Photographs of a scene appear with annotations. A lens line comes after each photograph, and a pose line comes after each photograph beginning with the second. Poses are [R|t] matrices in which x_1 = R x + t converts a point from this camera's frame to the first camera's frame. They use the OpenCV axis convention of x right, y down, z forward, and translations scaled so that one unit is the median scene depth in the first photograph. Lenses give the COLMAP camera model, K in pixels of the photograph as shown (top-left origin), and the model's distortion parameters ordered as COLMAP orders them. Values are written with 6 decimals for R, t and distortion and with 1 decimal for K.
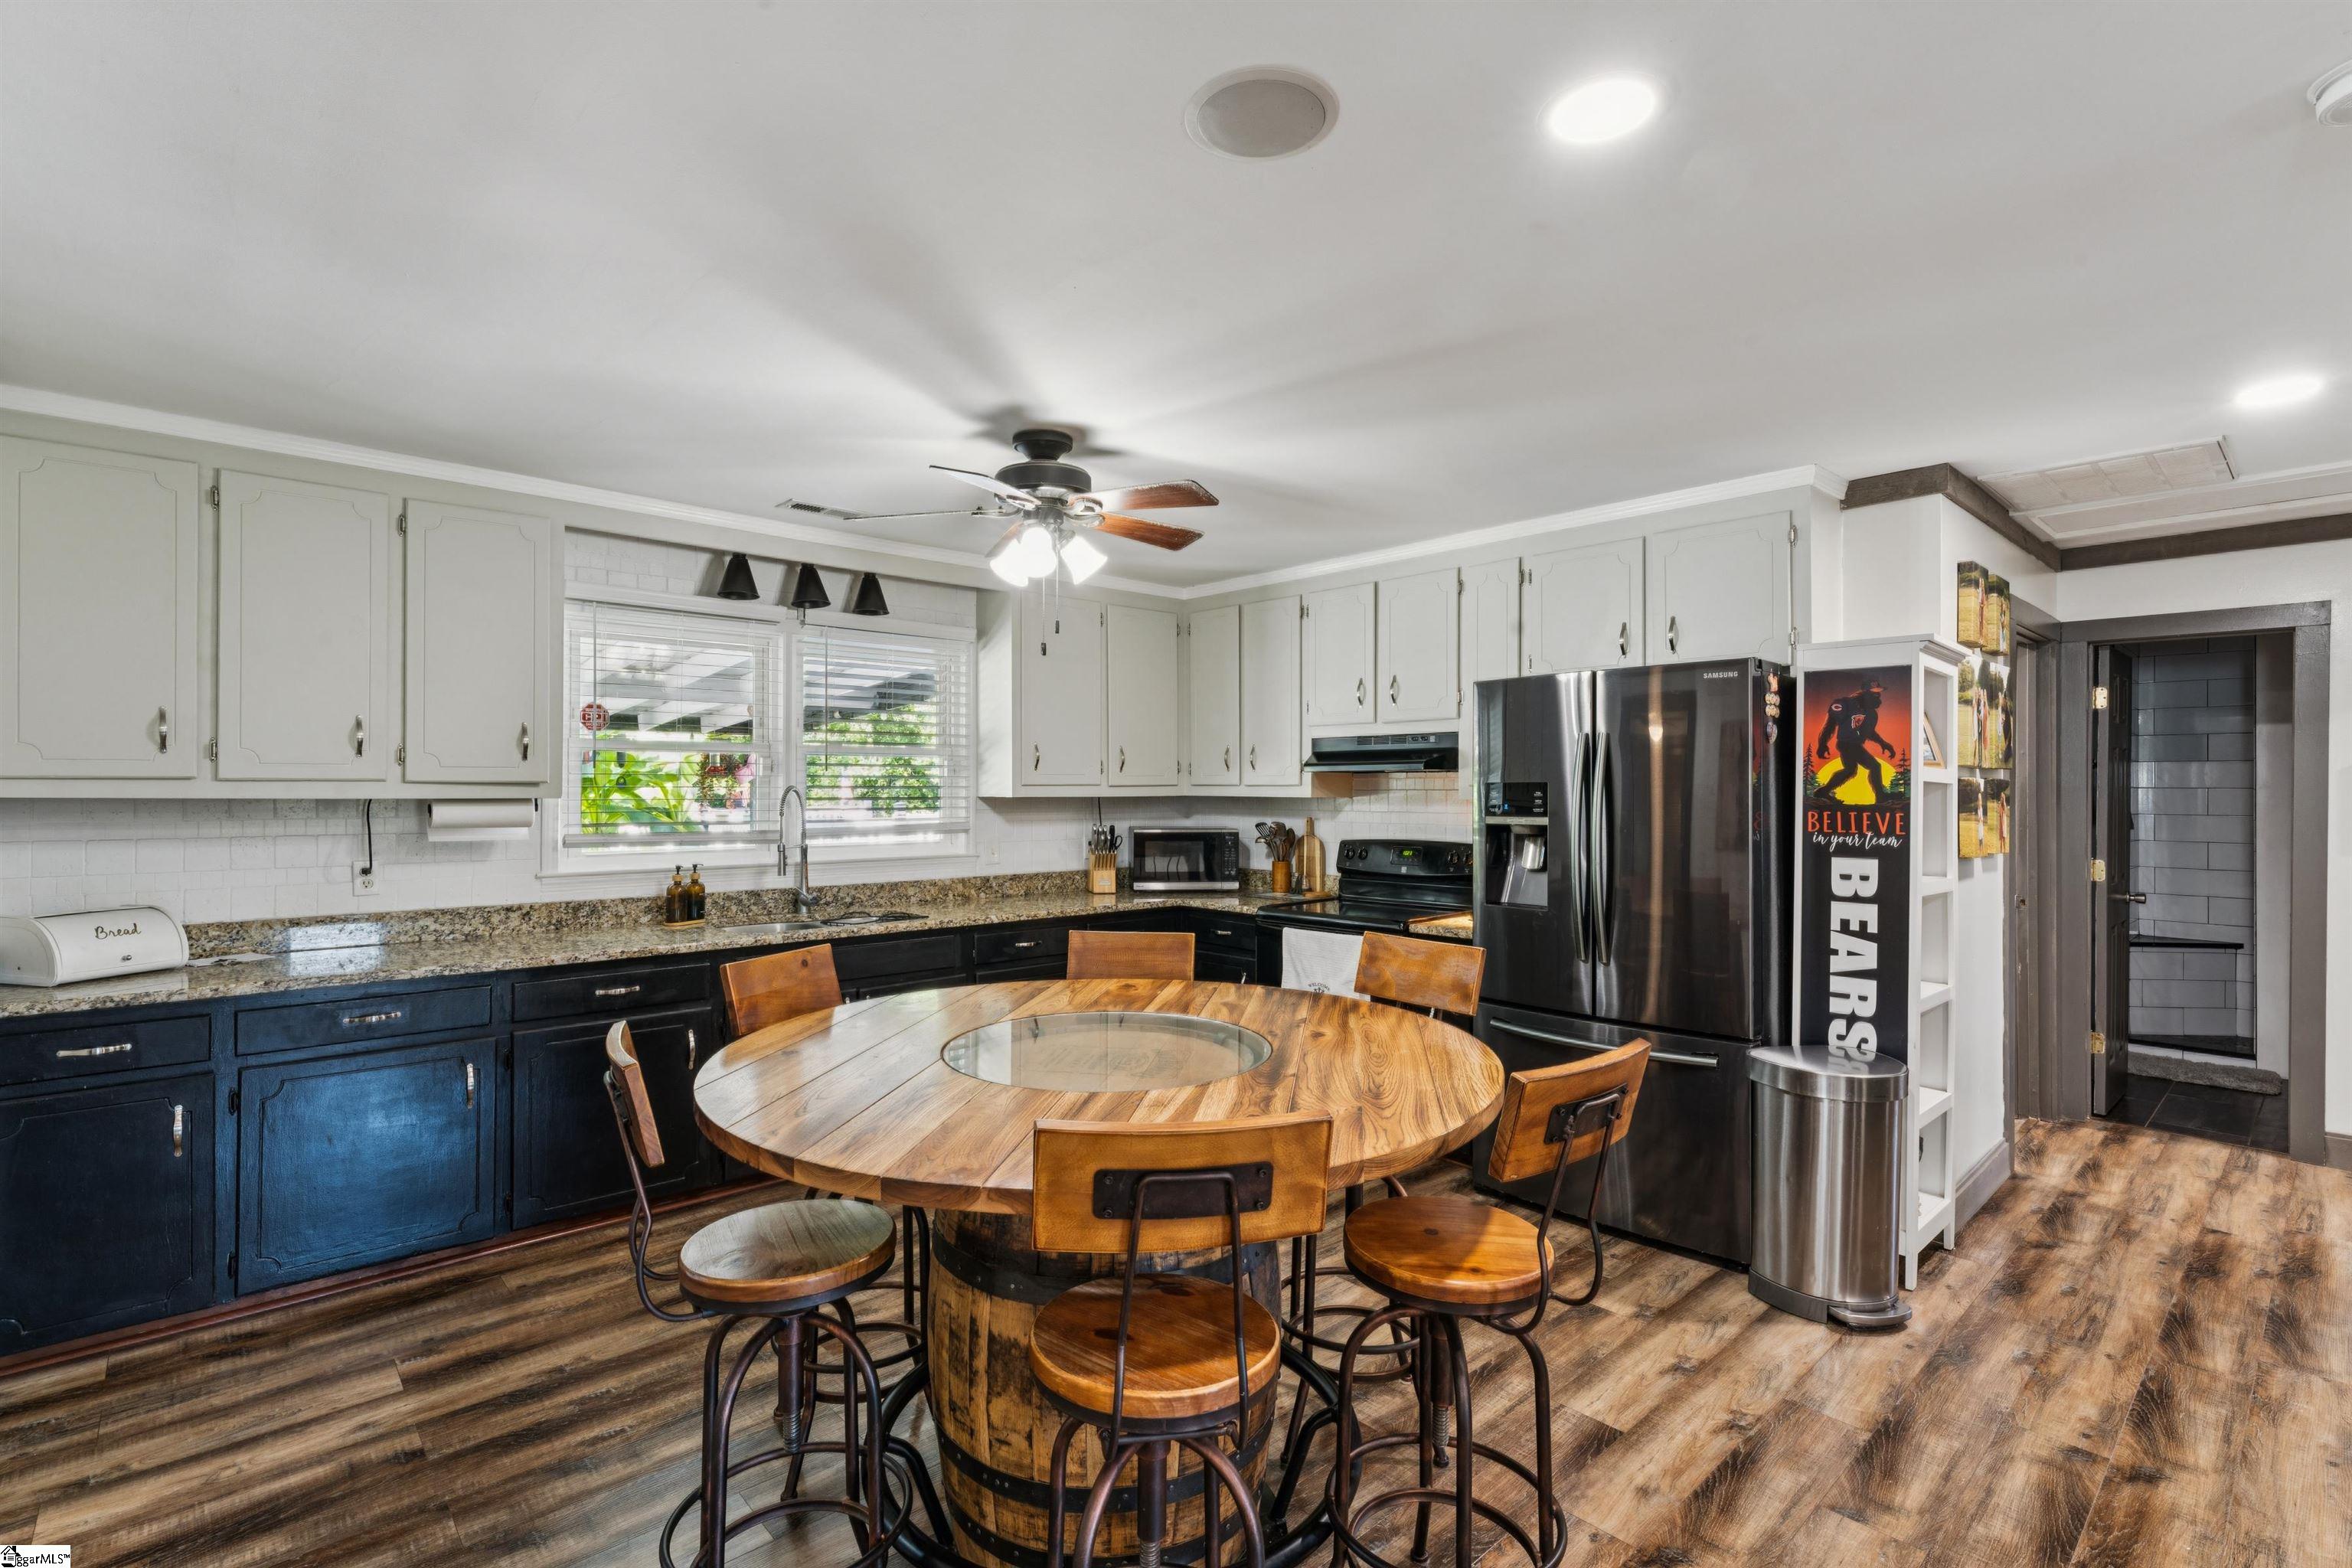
lens RADIAL K [[1072.6, 0, 1176.0], [0, 1072.6, 784.0], [0, 0, 1]] dist [0.000272, 0.000094]
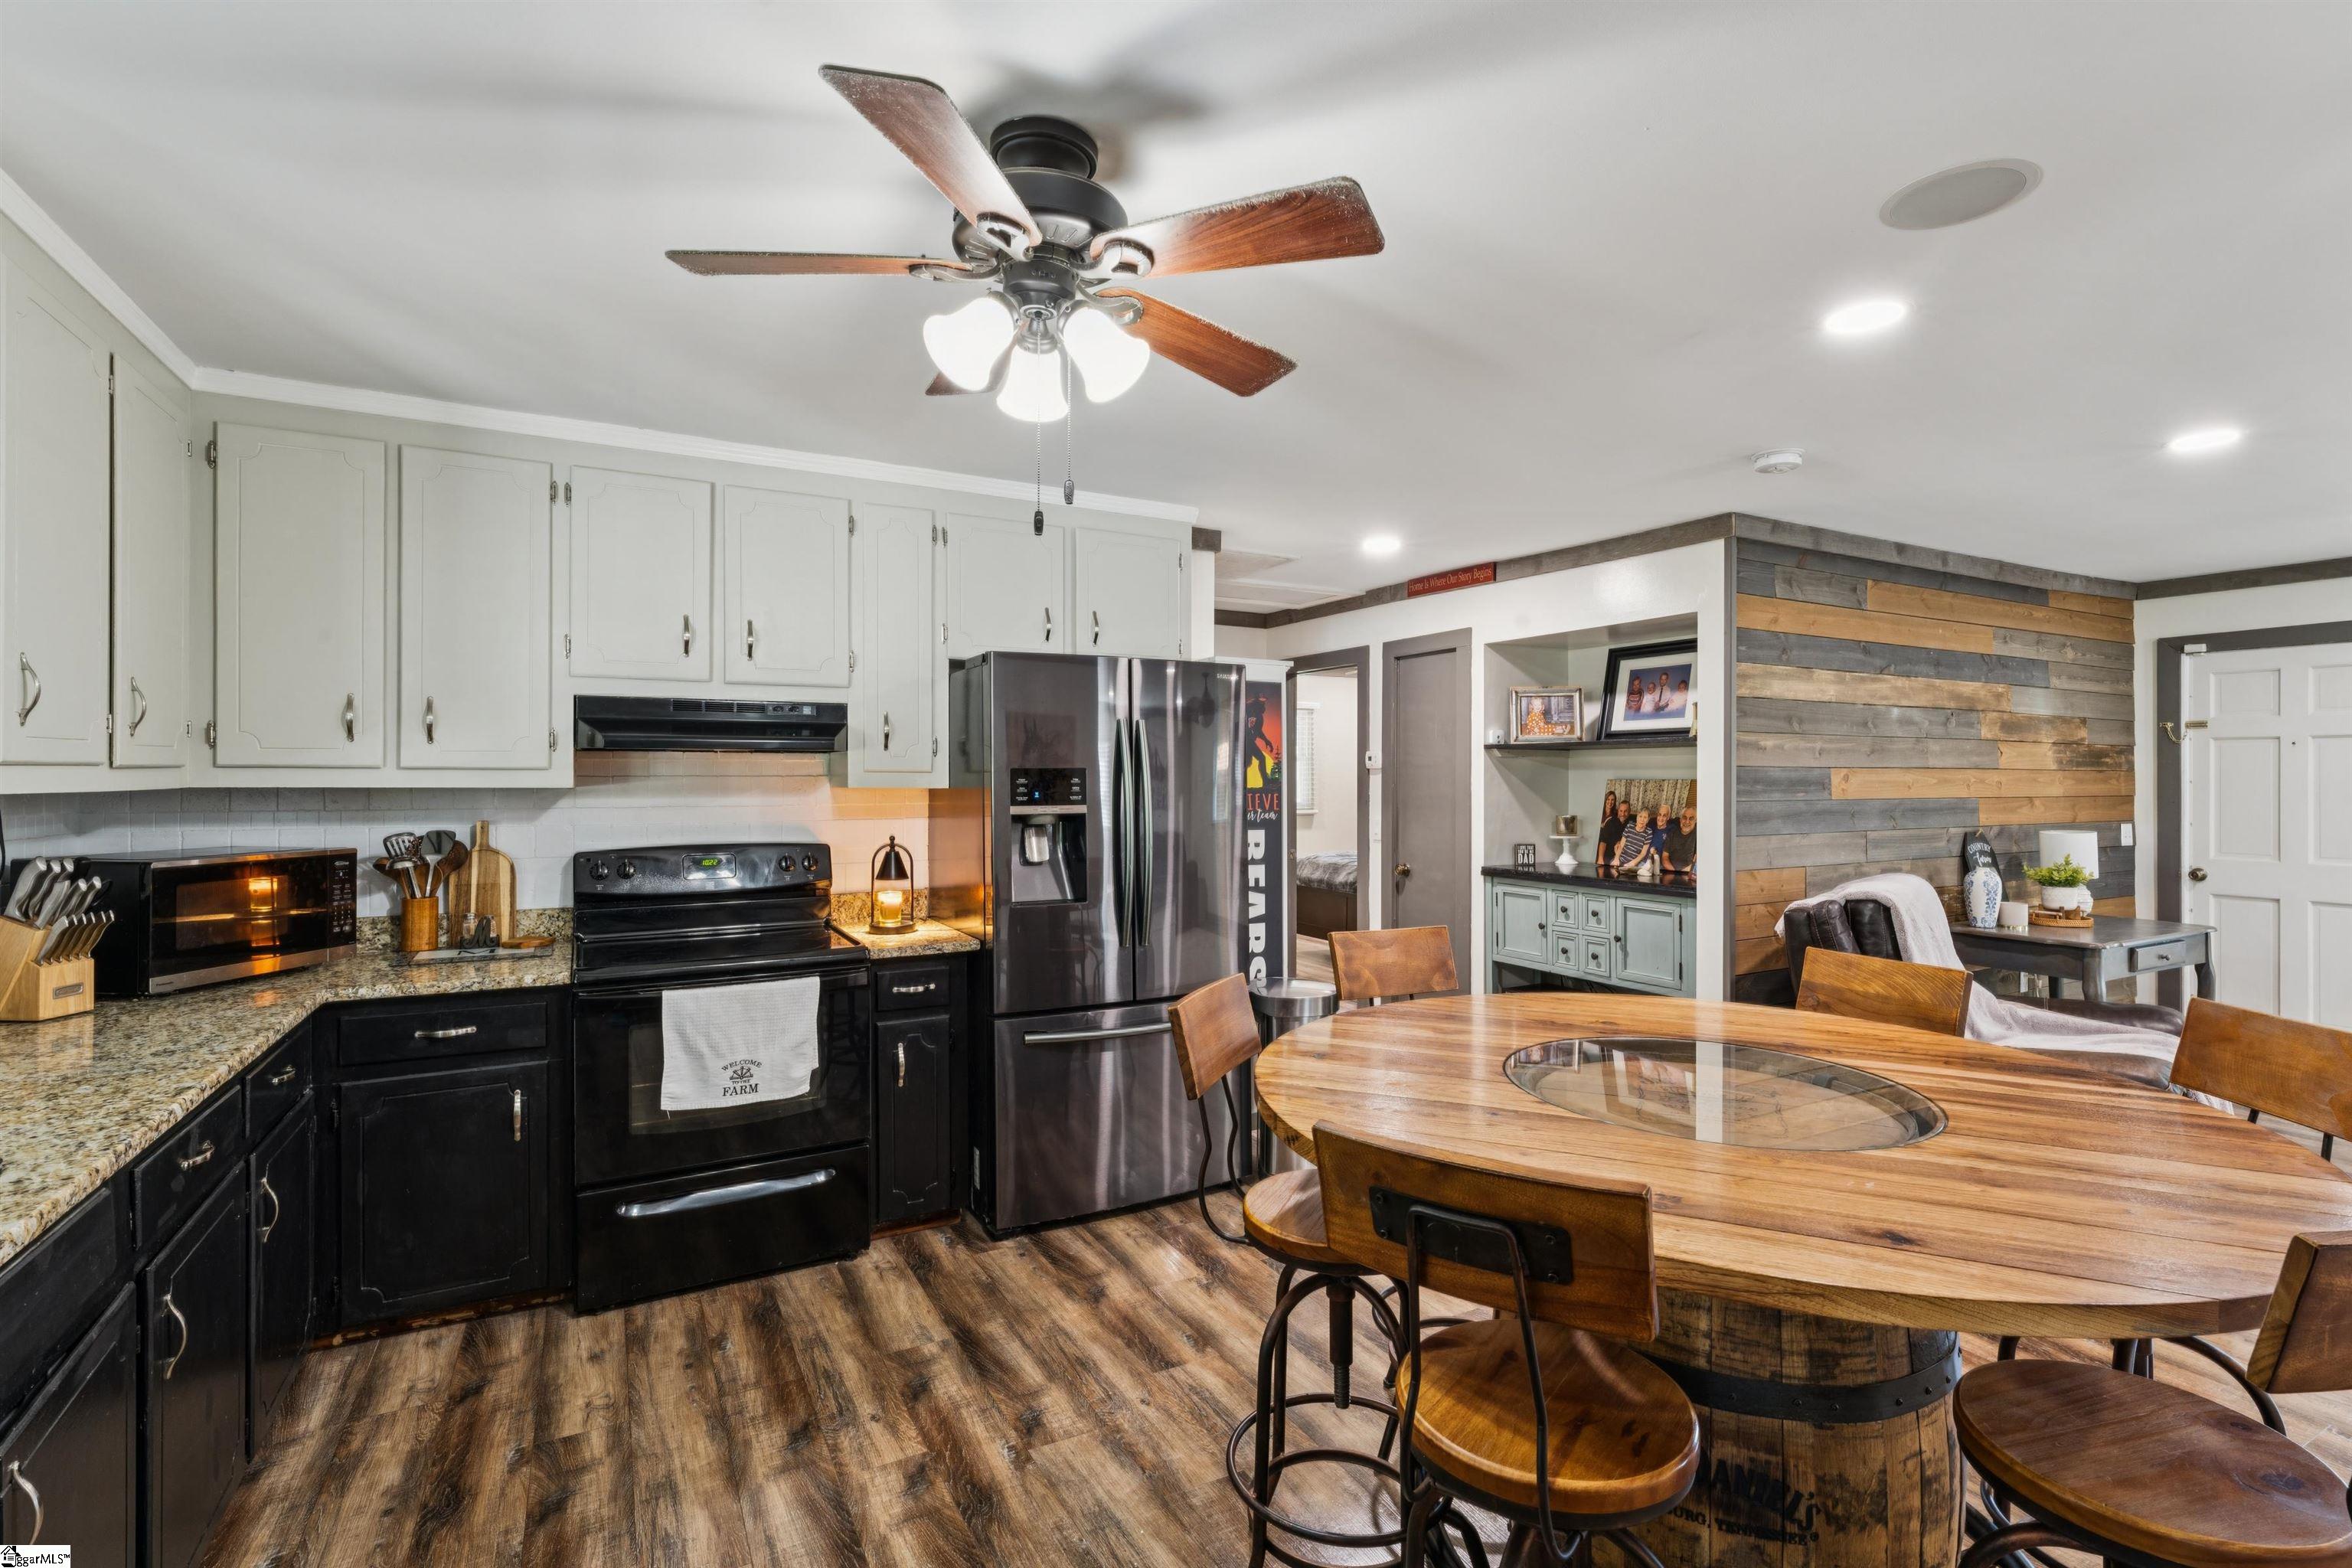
lens RADIAL K [[1082.9, 0, 1176.0], [0, 1082.9, 784.0], [0, 0, 1]] dist [-0.001677, -0.000146]
pose [[0.245036, -0.005790, 0.969497, -0.565190], [-0.004278, 0.999966, 0.007053, 0.005223], [-0.969505, -0.005876, 0.245003, 0.684911]]
